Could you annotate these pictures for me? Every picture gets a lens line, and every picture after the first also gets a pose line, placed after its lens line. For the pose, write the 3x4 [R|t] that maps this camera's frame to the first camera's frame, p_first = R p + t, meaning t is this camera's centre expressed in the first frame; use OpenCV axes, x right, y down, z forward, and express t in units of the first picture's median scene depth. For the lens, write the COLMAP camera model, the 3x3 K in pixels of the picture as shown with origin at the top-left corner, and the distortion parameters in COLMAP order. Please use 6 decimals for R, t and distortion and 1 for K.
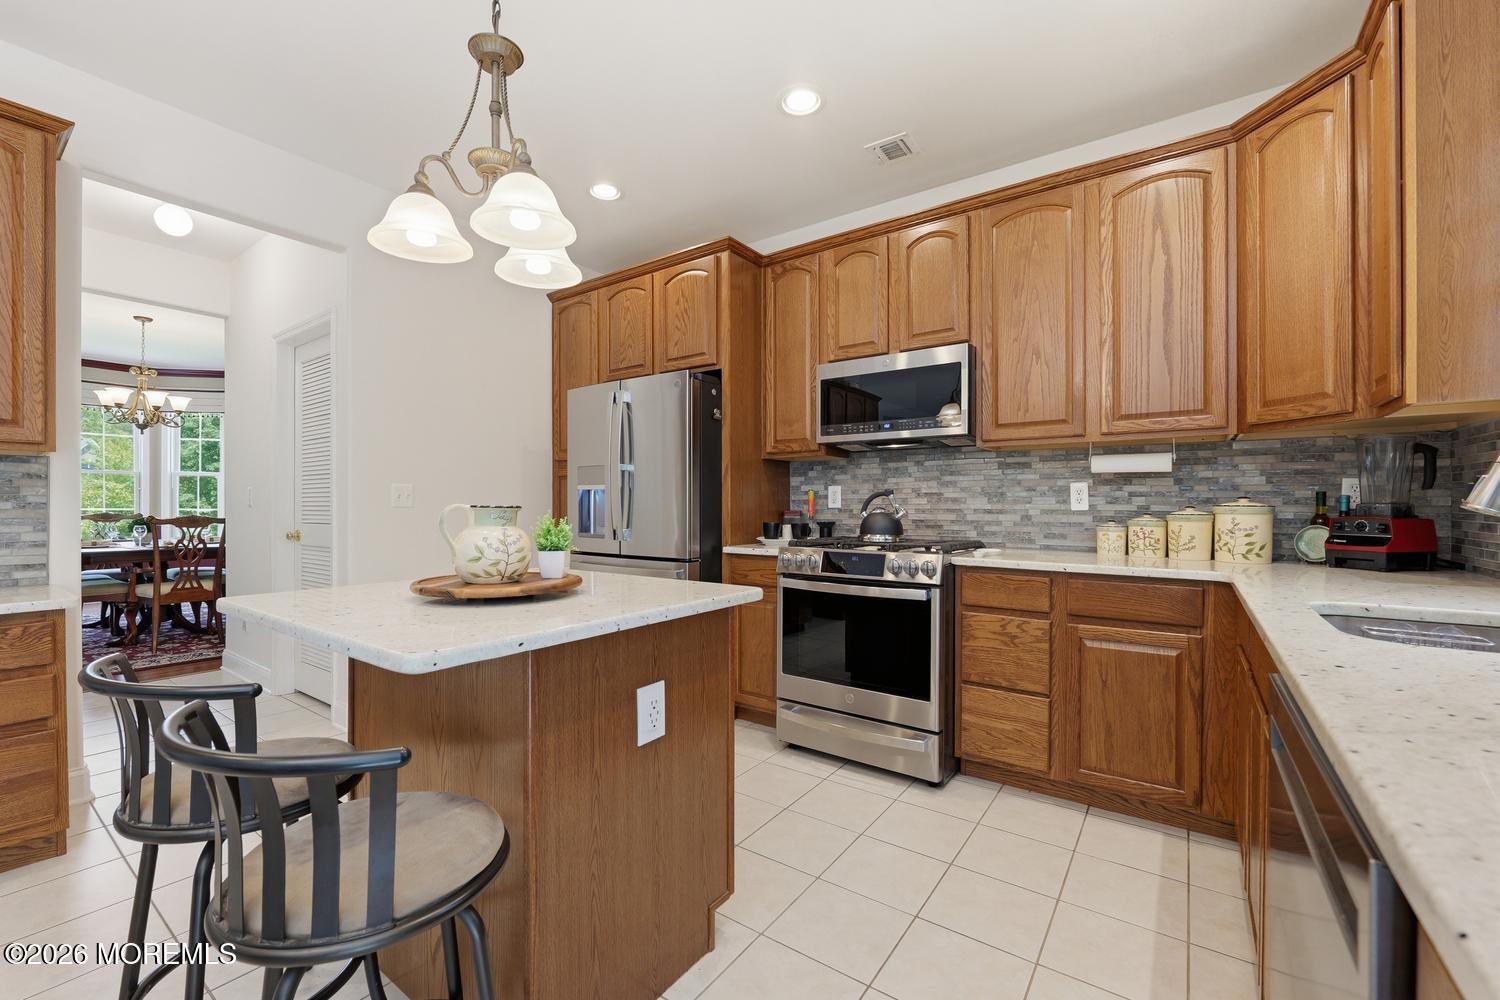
lens RADIAL K [[618.0, 0, 749.9], [0, 618.0, 504.1], [0, 0, 1]] dist [-0.012102, 0.000571]
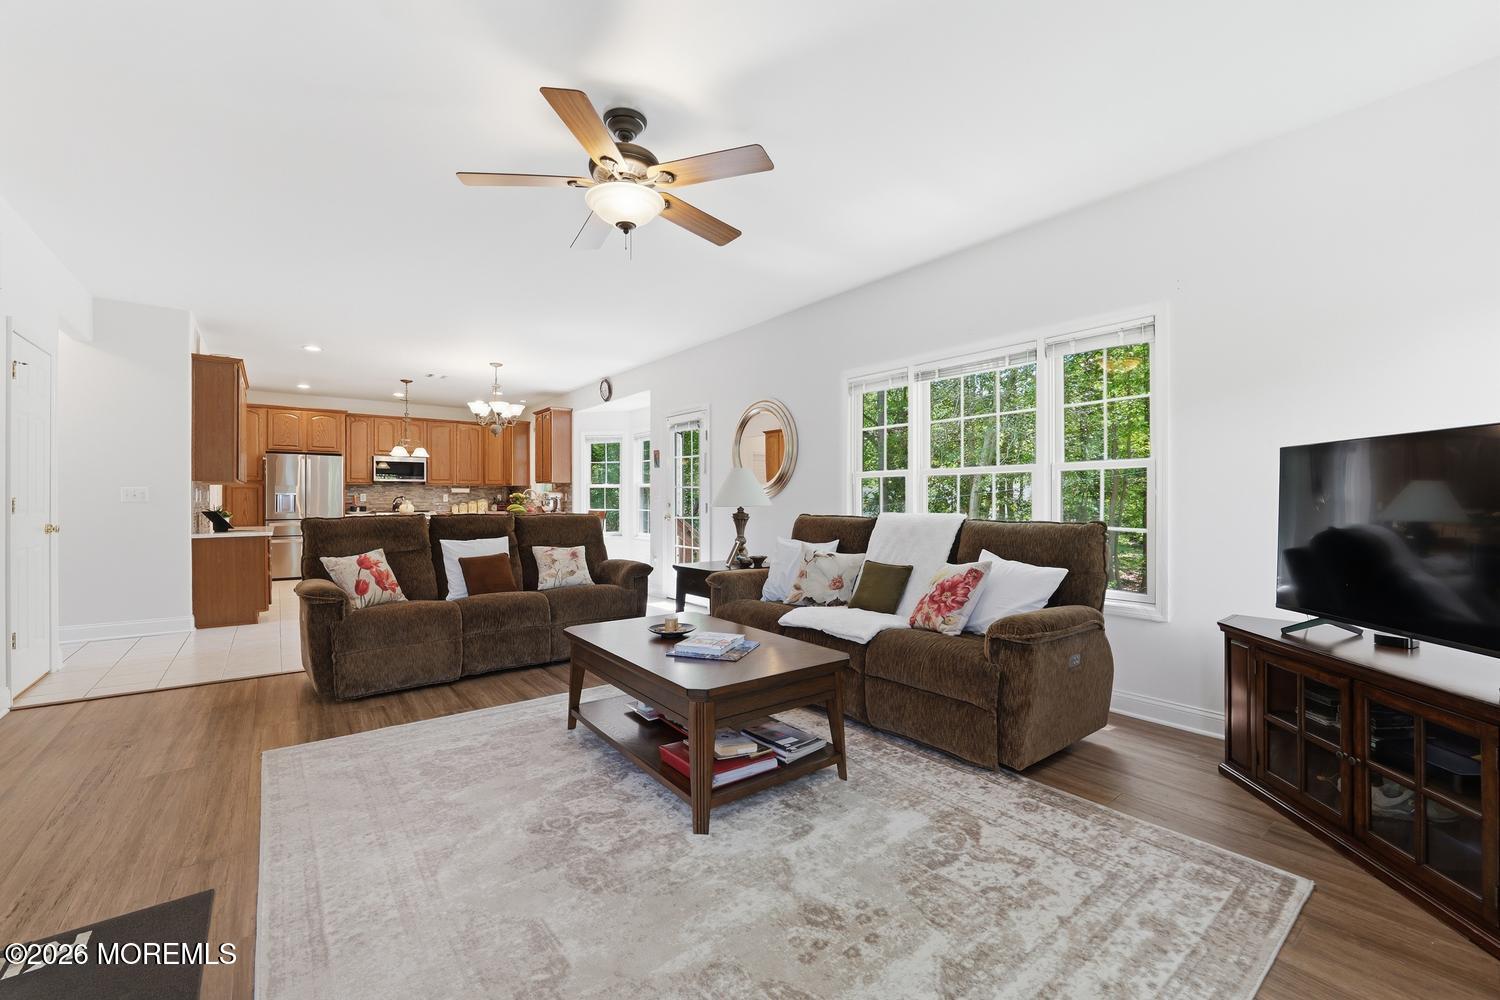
lens RADIAL K [[621.3, 0, 744.2], [0, 621.3, 505.9], [0, 0, 1]] dist [-0.011828, 0.000533]
pose [[0.296203, -0.010869, 0.955063, -2.896164], [0.000159, 0.999936, 0.011331, -0.007571], [-0.955125, -0.003205, 0.296186, -2.140273]]
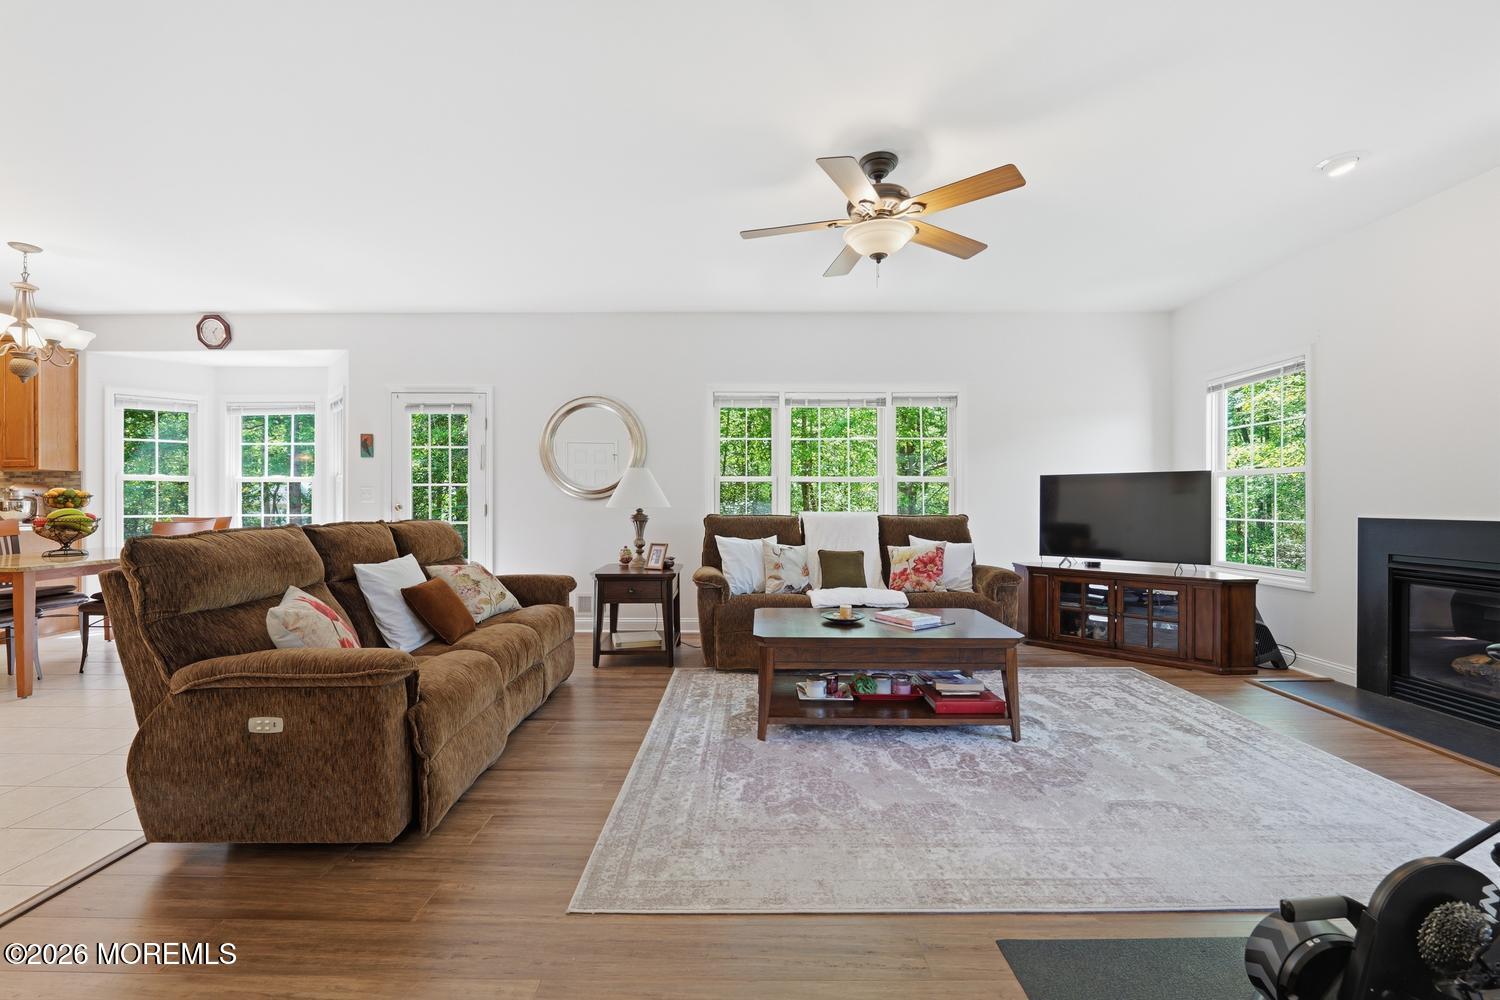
lens RADIAL K [[618.0, 0, 749.9], [0, 618.0, 504.1], [0, 0, 1]] dist [-0.012102, 0.000571]
pose [[-0.580610, -0.005709, 0.814161, -2.761842], [-0.002207, 0.999983, 0.005438, -0.004724], [-0.814179, 0.001361, -0.580613, -0.738548]]
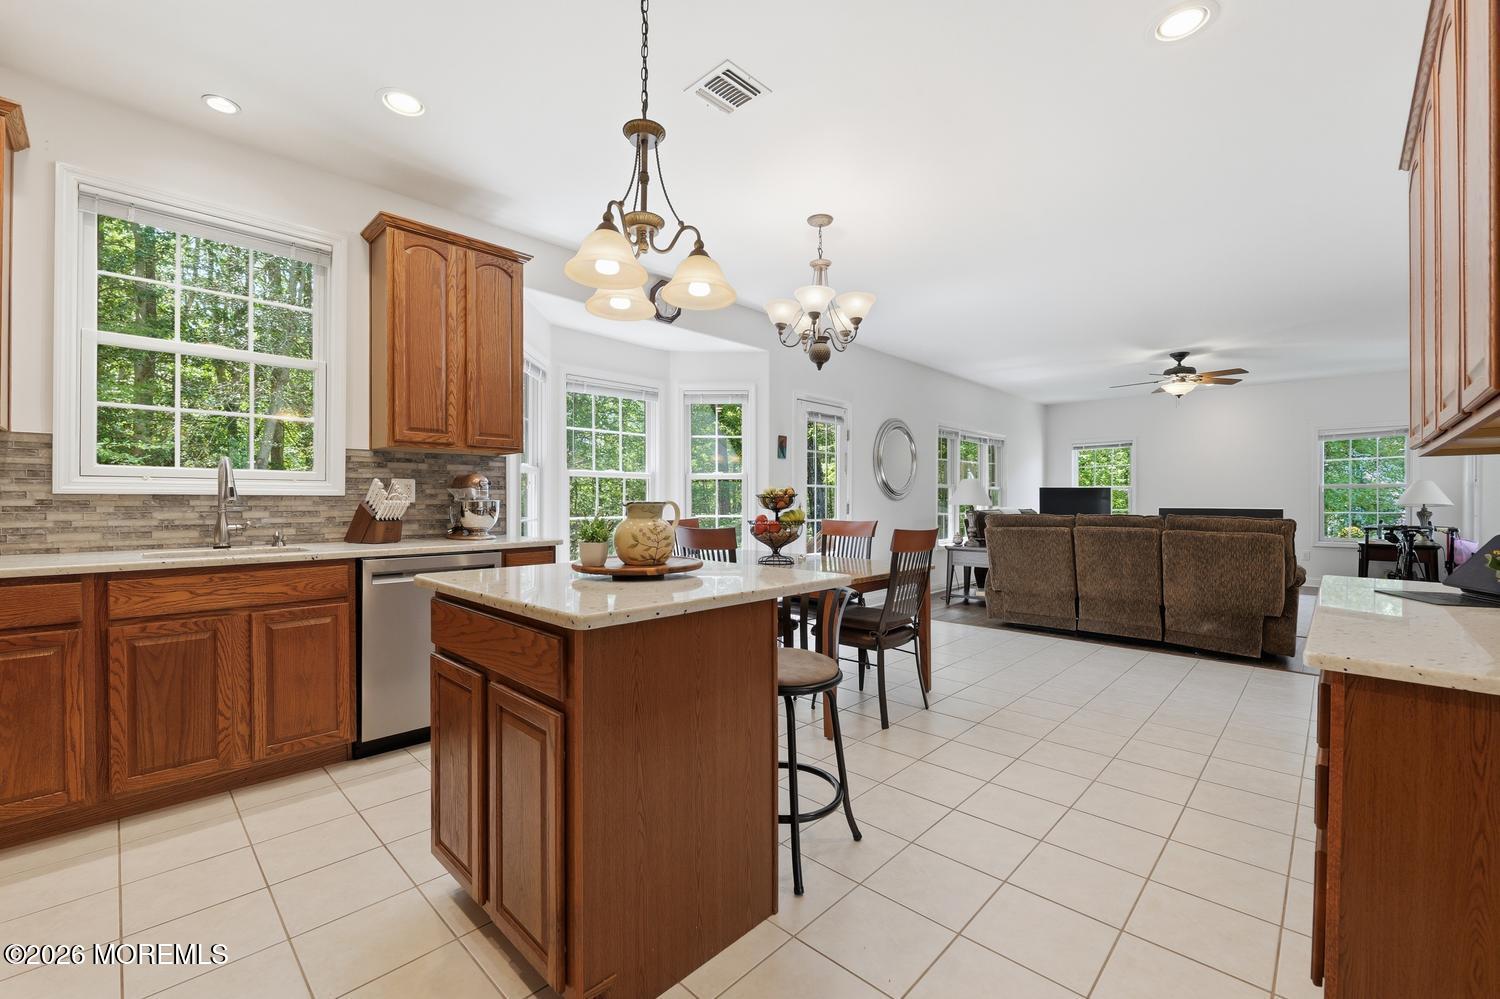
lens RADIAL K [[615.1, 0, 741.7], [0, 615.1, 507.6], [0, 0, 1]] dist [-0.013335, 0.000116]
pose [[-0.988847, -0.008021, 0.148719, -0.446744], [-0.006175, 0.999898, 0.012872, -0.002608], [-0.148807, 0.011810, -0.988796, 1.310134]]
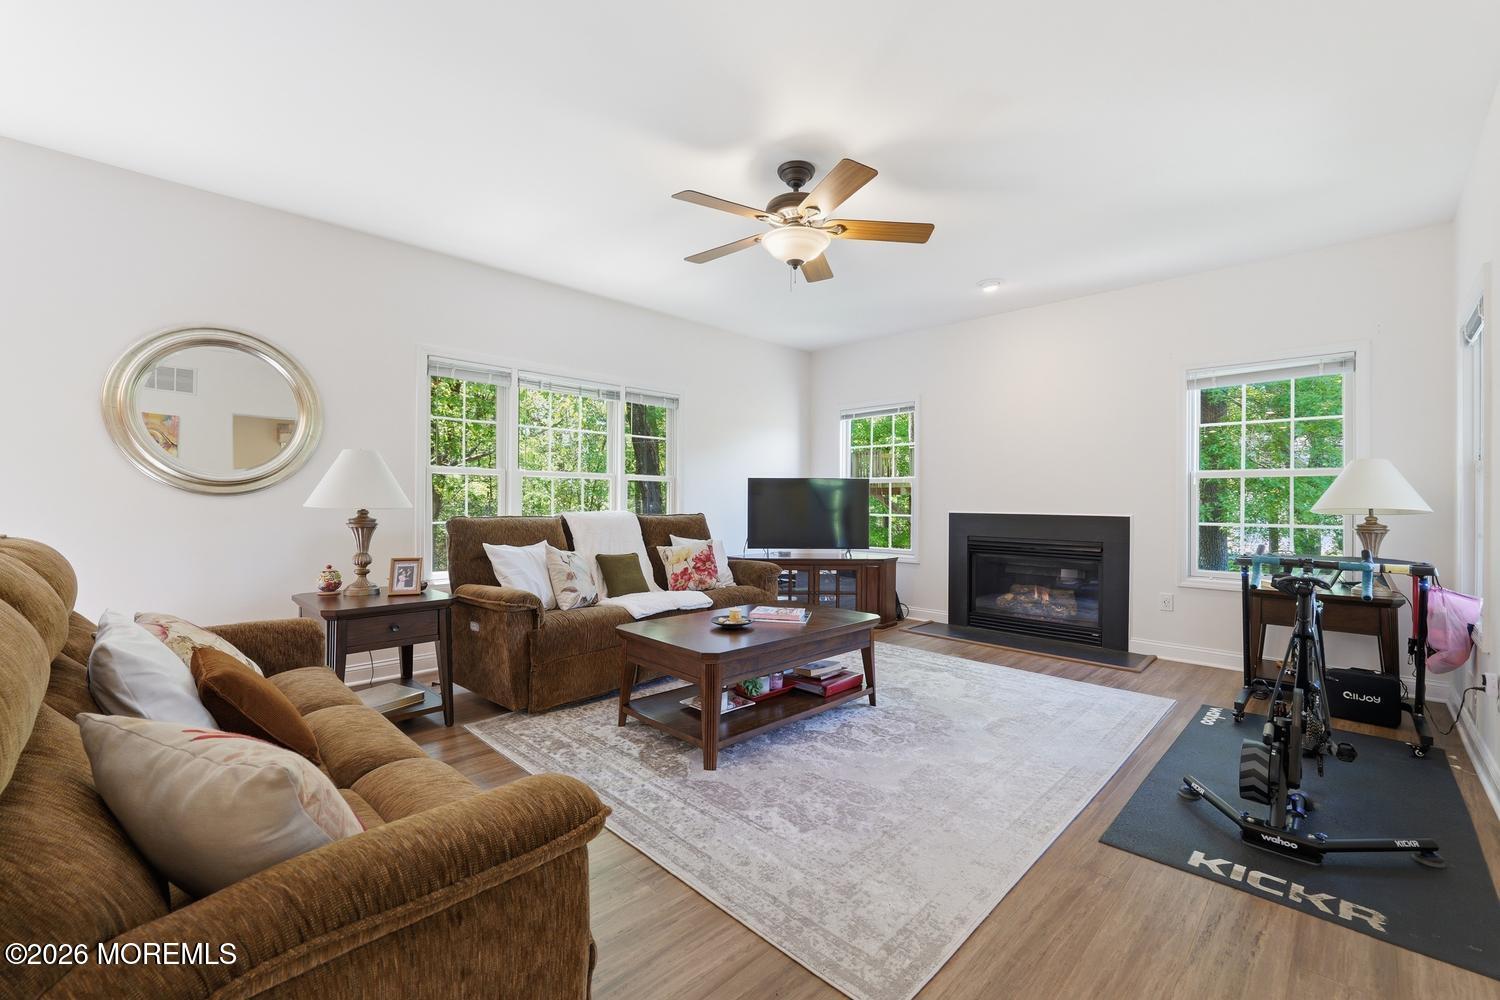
lens RADIAL K [[618.0, 0, 749.9], [0, 618.0, 504.1], [0, 0, 1]] dist [-0.012102, 0.000571]
pose [[-0.987036, -0.011054, 0.160117, -2.047266], [-0.009950, 0.999921, 0.007690, -0.010168], [-0.160190, 0.005997, -0.987068, -0.414299]]
